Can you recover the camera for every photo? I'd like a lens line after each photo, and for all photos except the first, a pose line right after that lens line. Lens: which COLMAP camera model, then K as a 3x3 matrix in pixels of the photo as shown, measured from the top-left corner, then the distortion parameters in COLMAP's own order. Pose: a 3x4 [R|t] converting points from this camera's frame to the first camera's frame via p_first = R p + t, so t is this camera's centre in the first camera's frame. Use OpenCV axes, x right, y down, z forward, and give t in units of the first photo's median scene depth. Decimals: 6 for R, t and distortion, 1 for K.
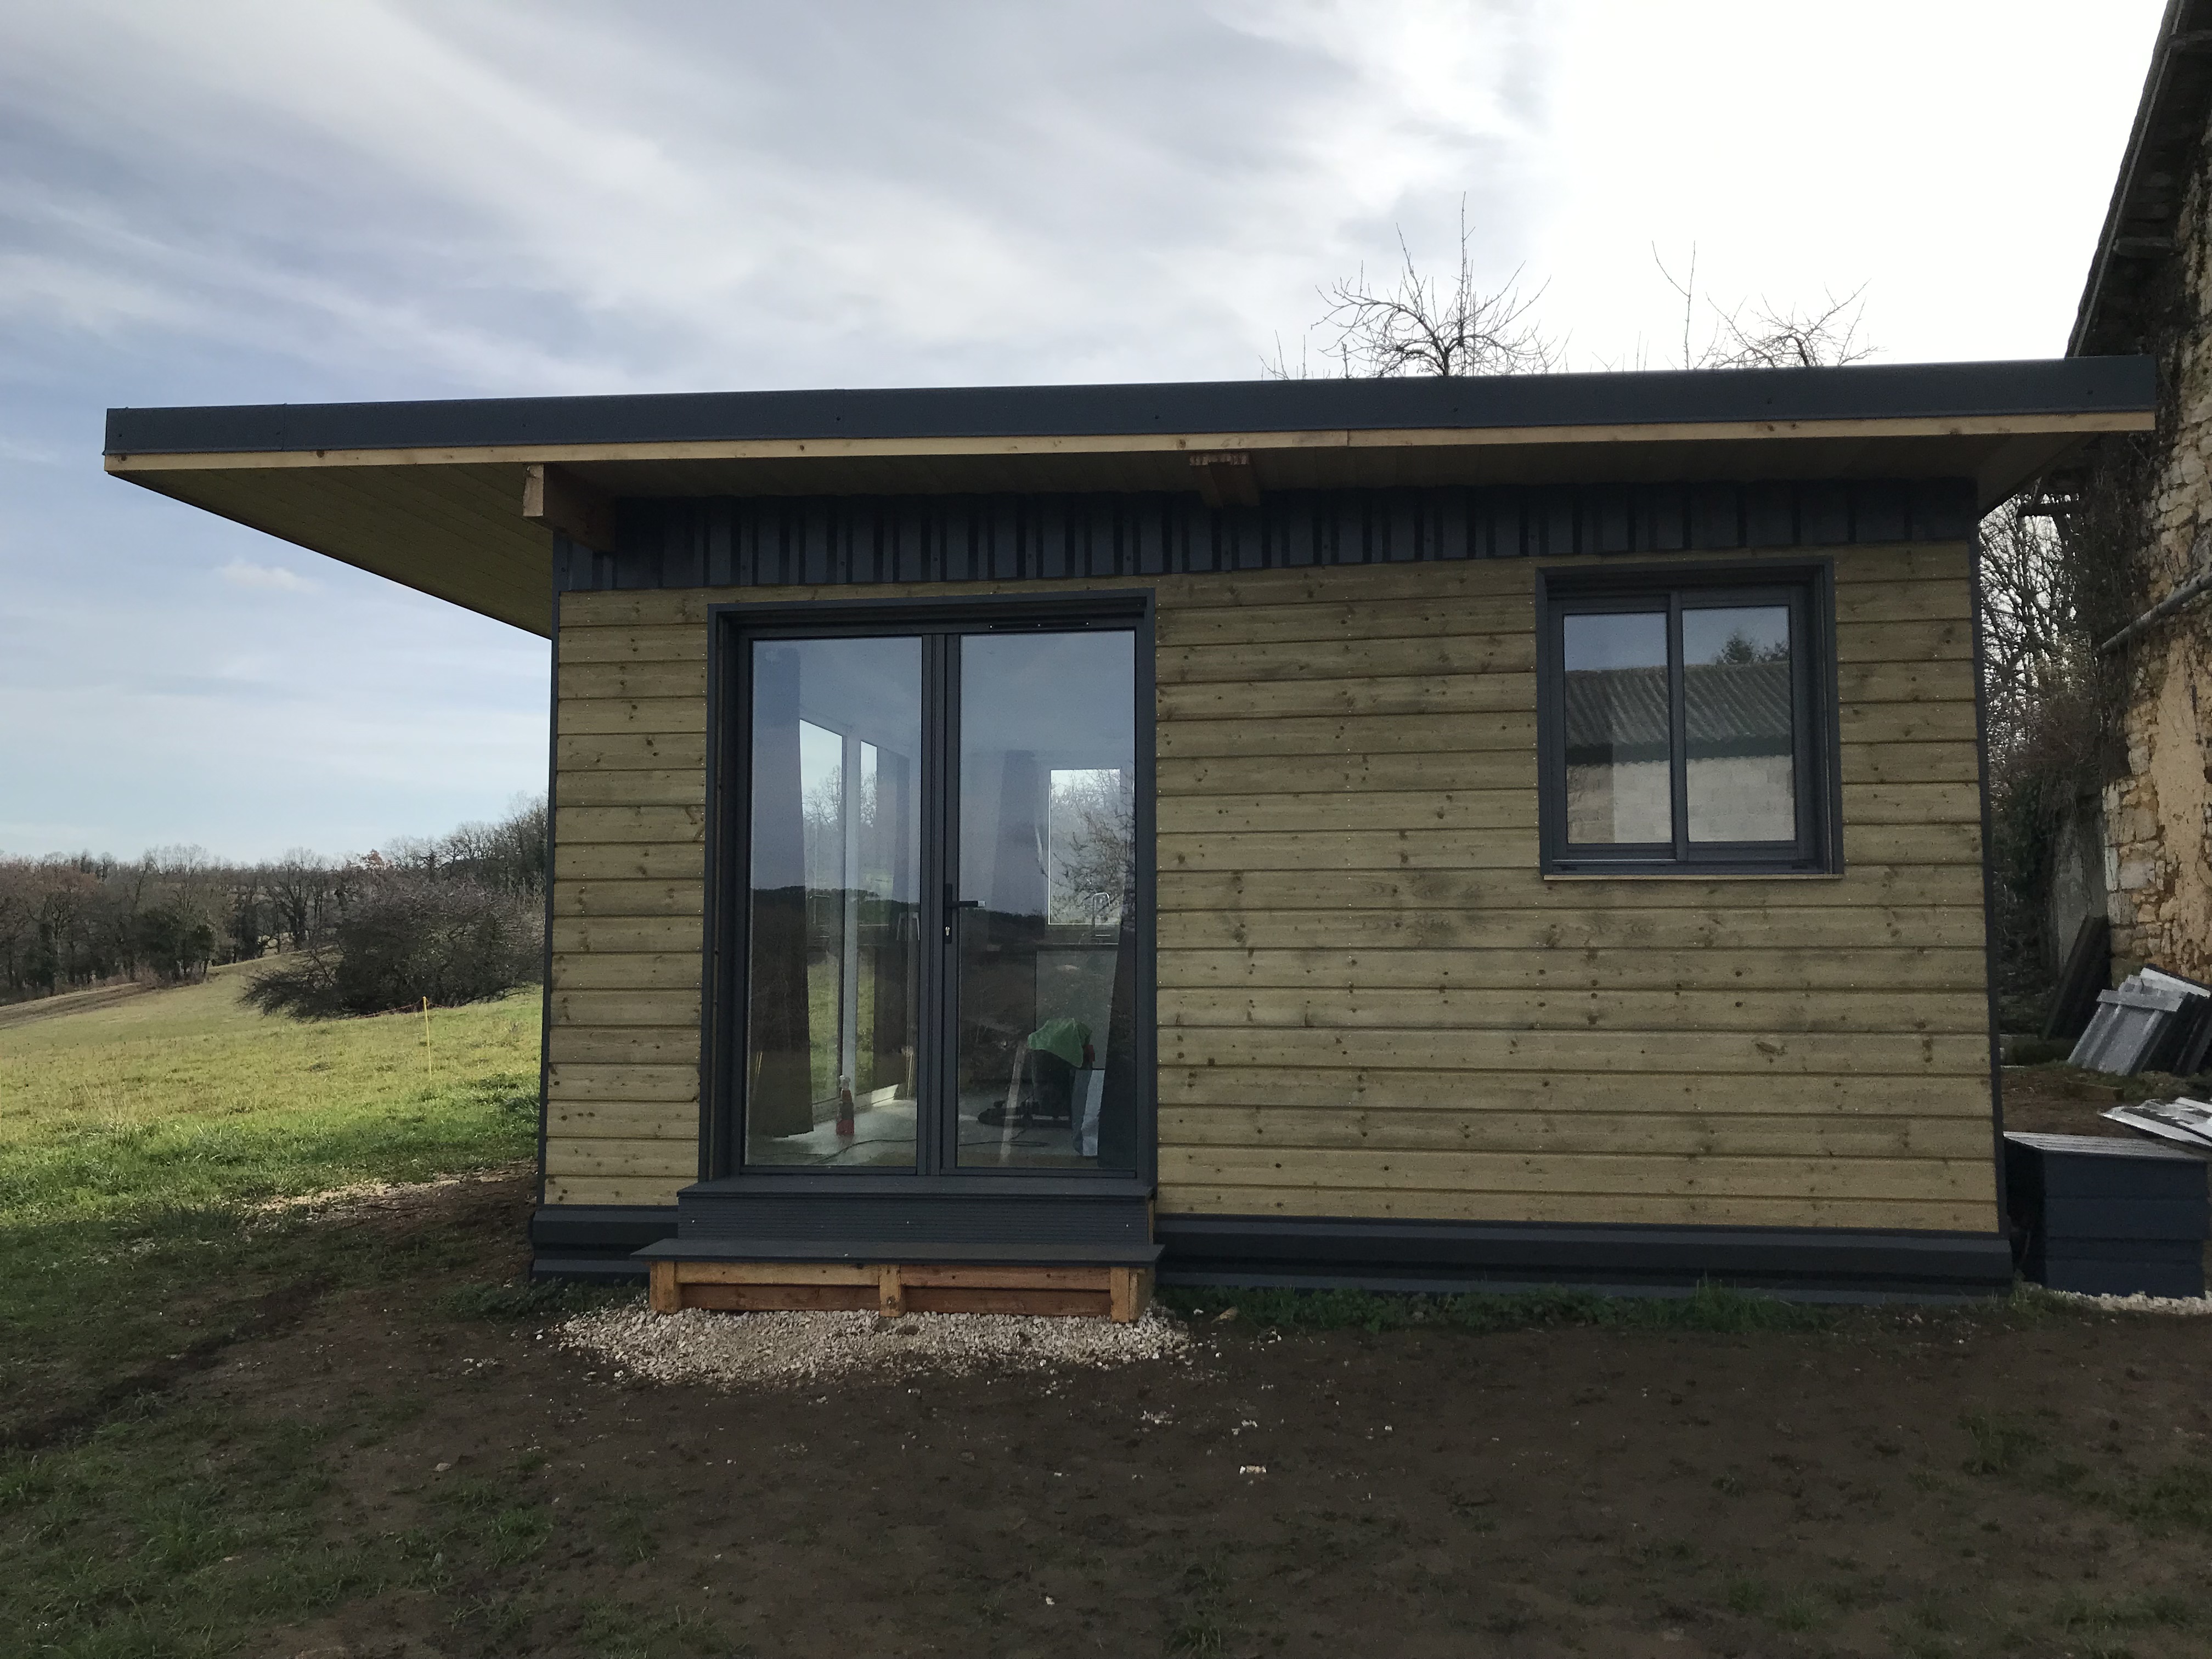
lens RADIAL K [[1812.1, 0, 1086.8], [0, 1812.1, 803.8], [0, 0, 1]] dist [0.036516, -0.034083]
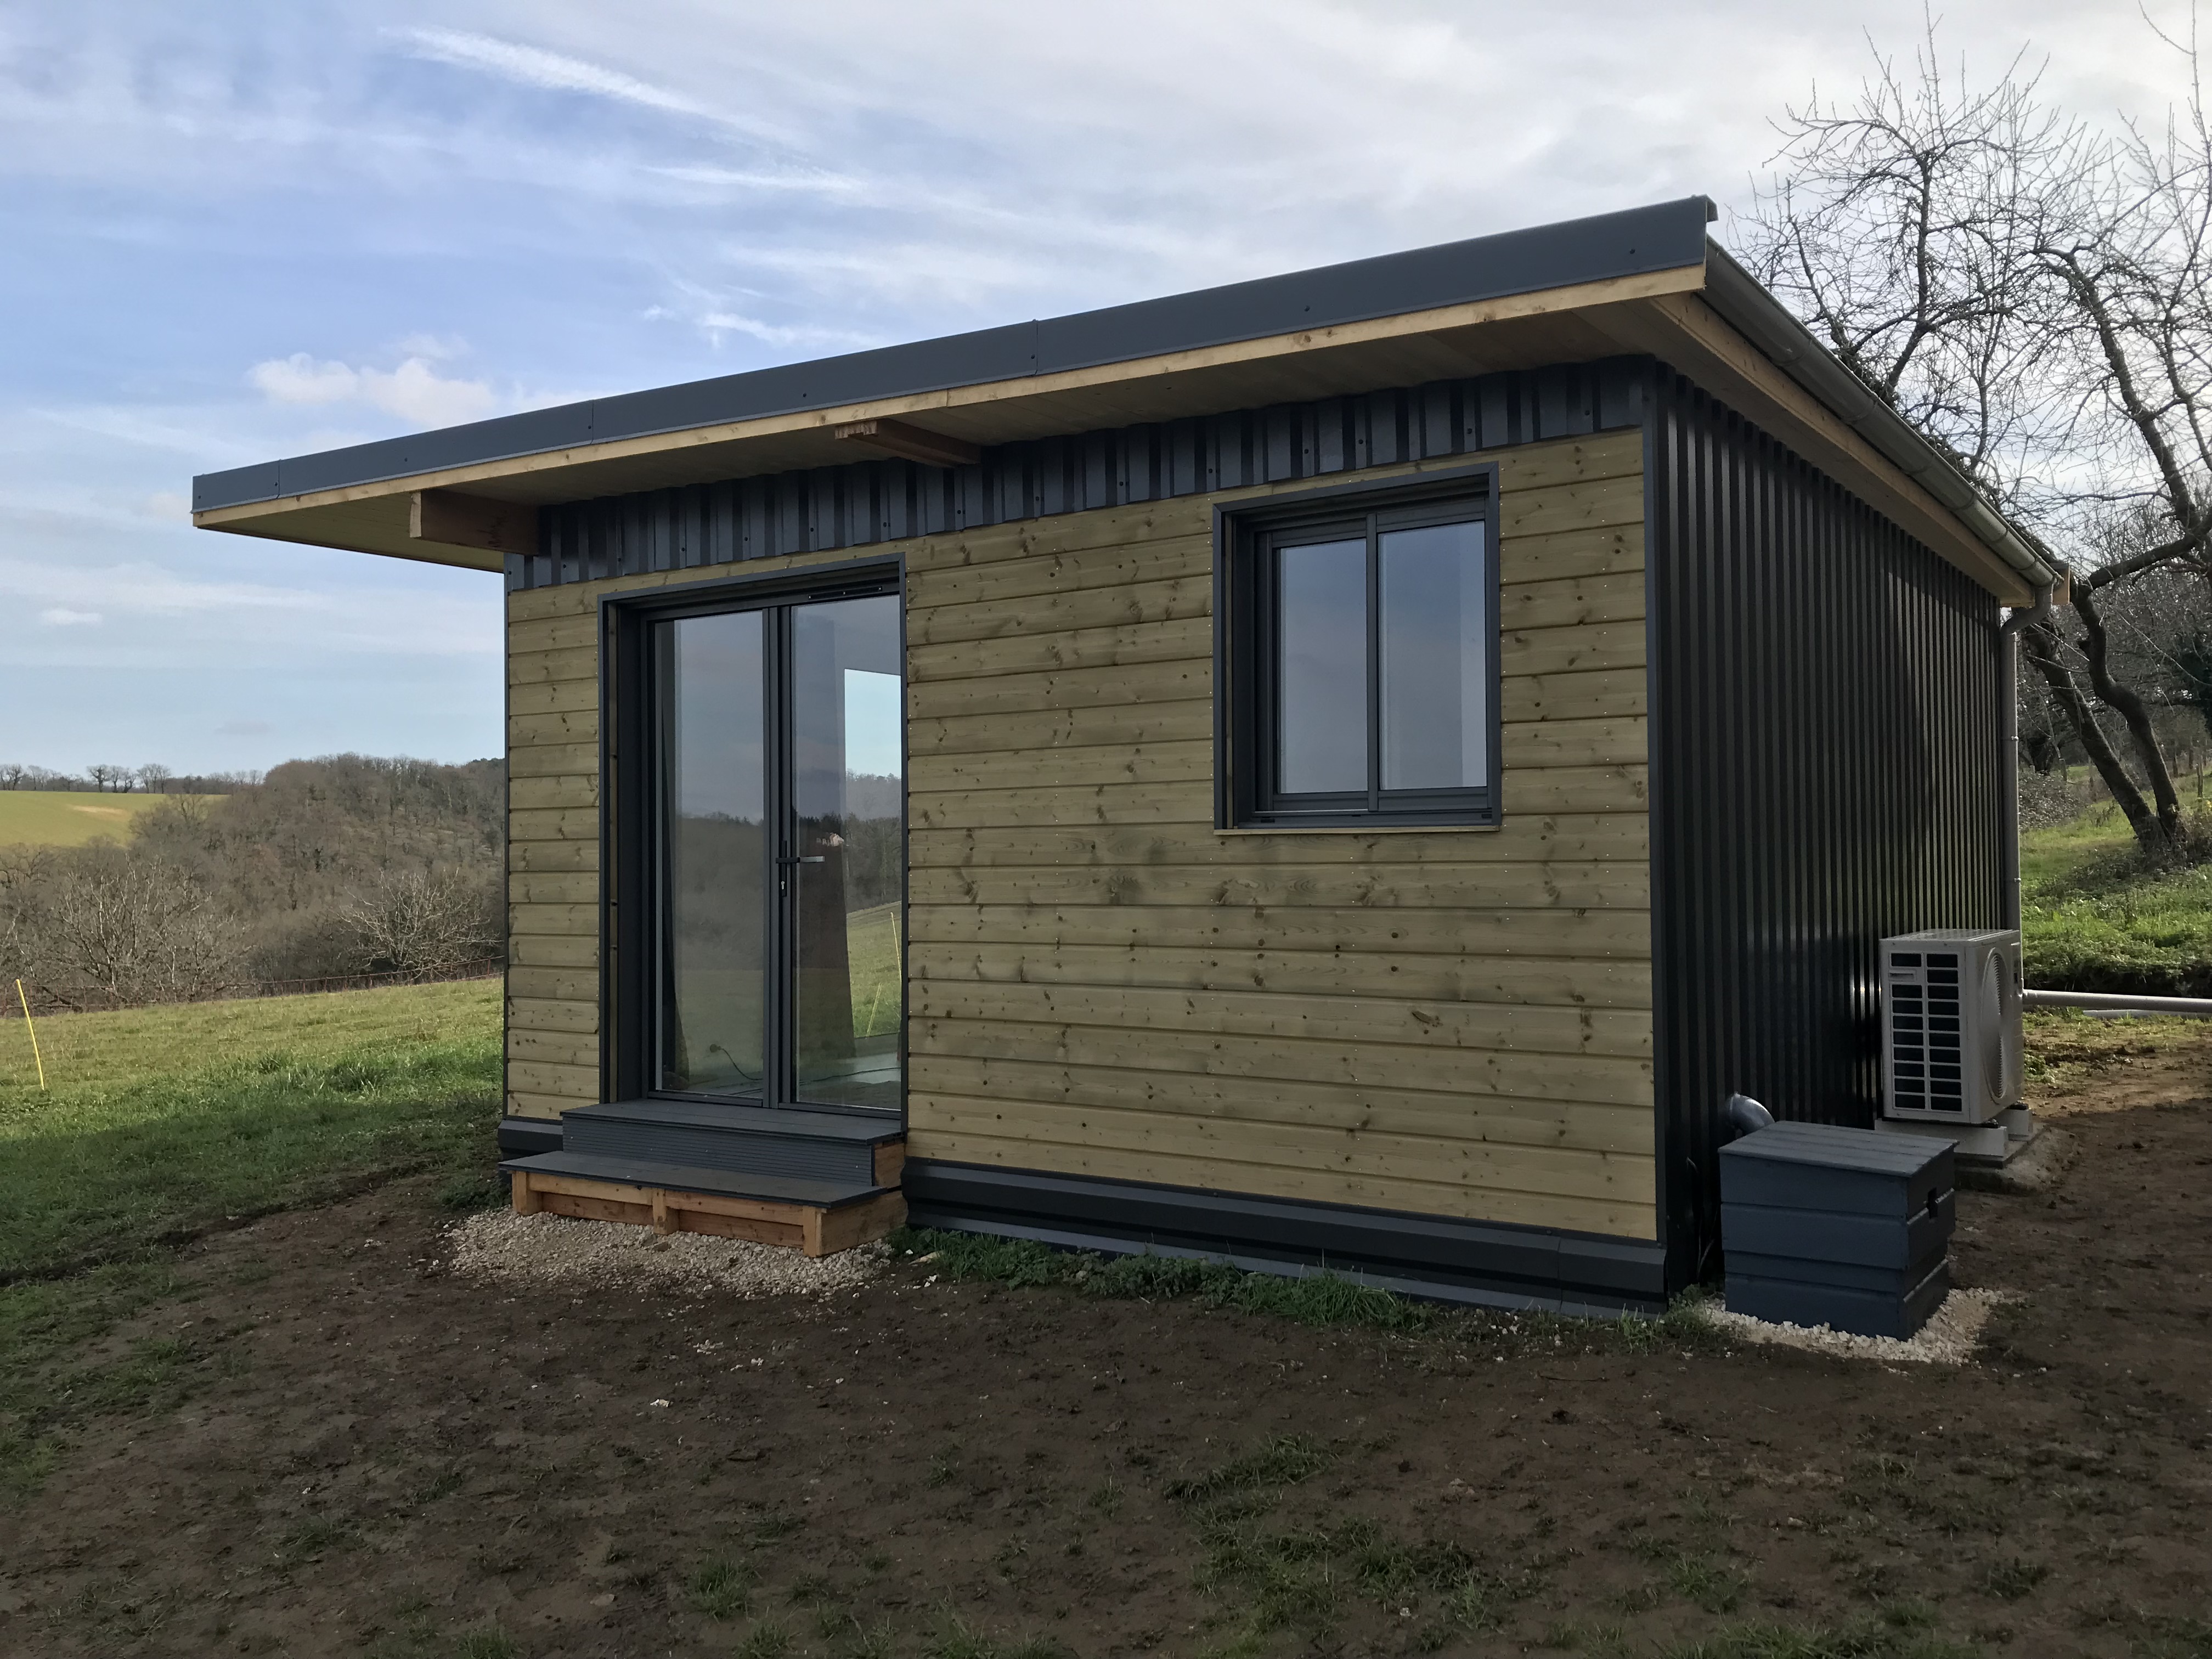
lens RADIAL K [[1812.1, 0, 1088.0], [0, 1812.1, 809.3], [0, 0, 1]] dist [0.036516, -0.034083]
pose [[0.903412, -0.020359, -0.428290, 0.593034], [0.047076, 0.997543, 0.051880, -0.023553], [0.426182, -0.067031, 0.902151, 0.114866]]
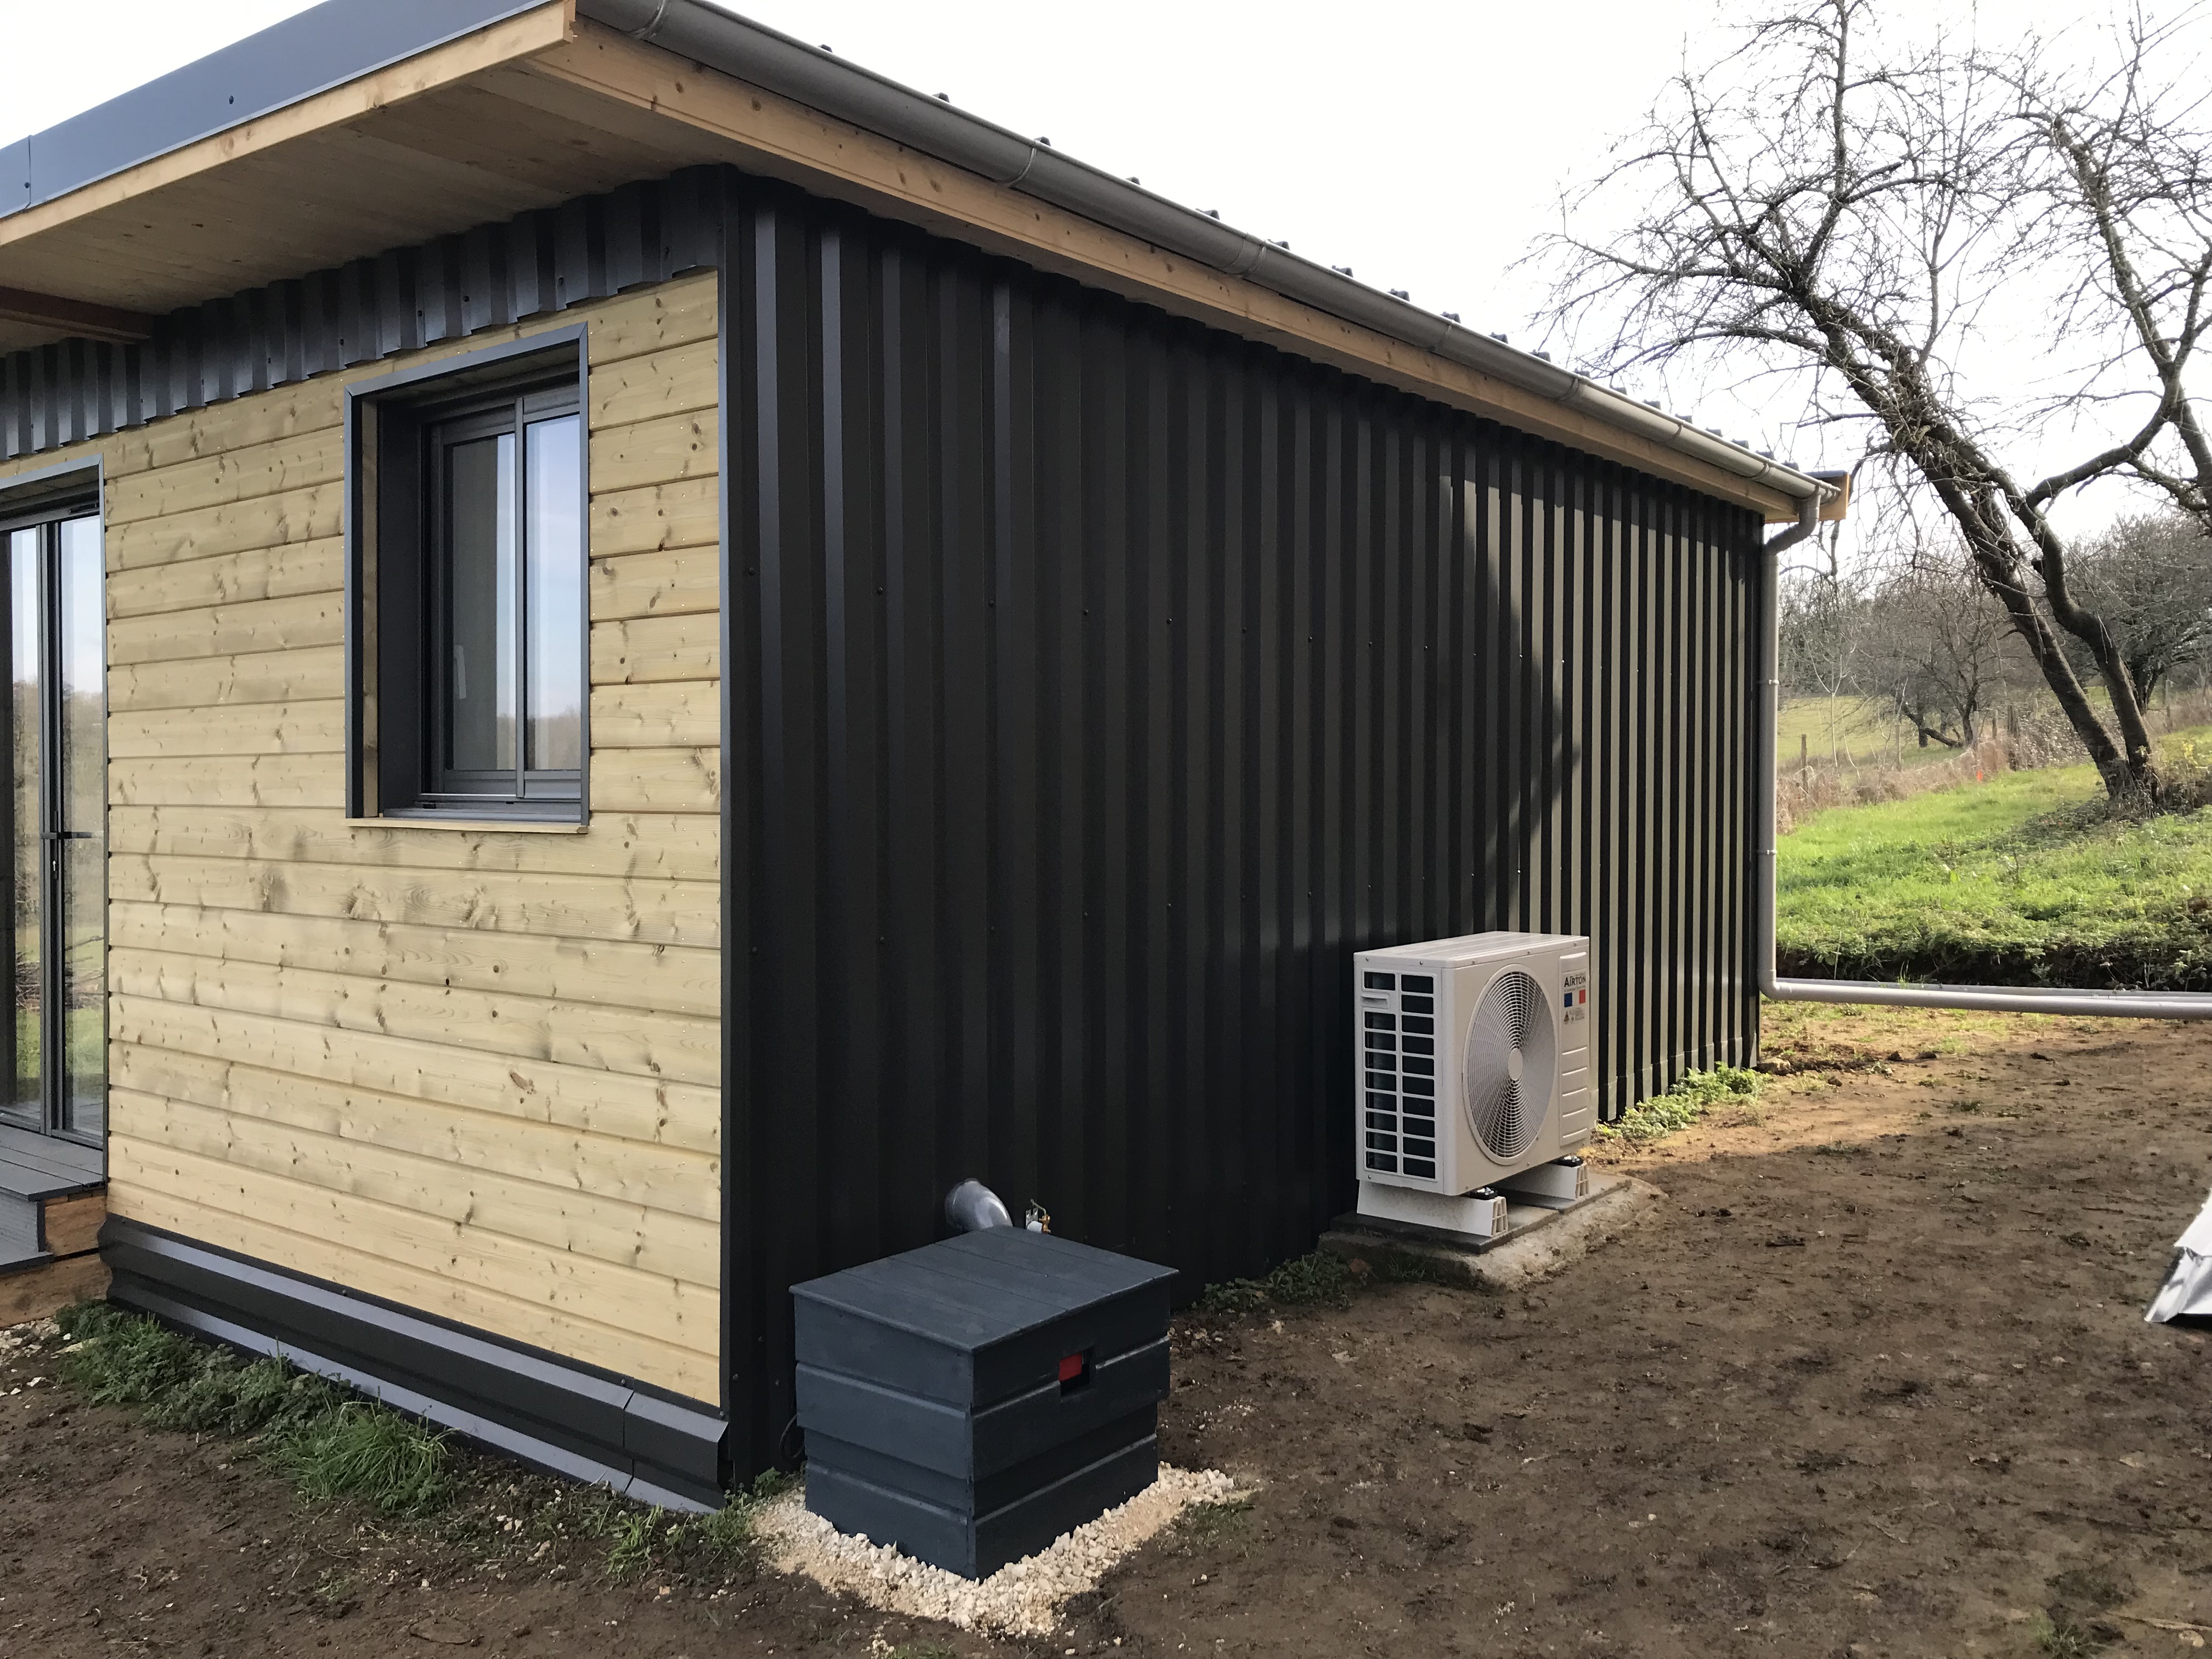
lens RADIAL K [[1812.1, 0, 1103.0], [0, 1812.1, 810.6], [0, 0, 1]] dist [0.036516, -0.034083]
pose [[0.876704, 0.008158, -0.480962, 0.858266], [0.043719, 0.994367, 0.096559, -0.020650], [0.479040, -0.105681, 0.871408, 0.509531]]
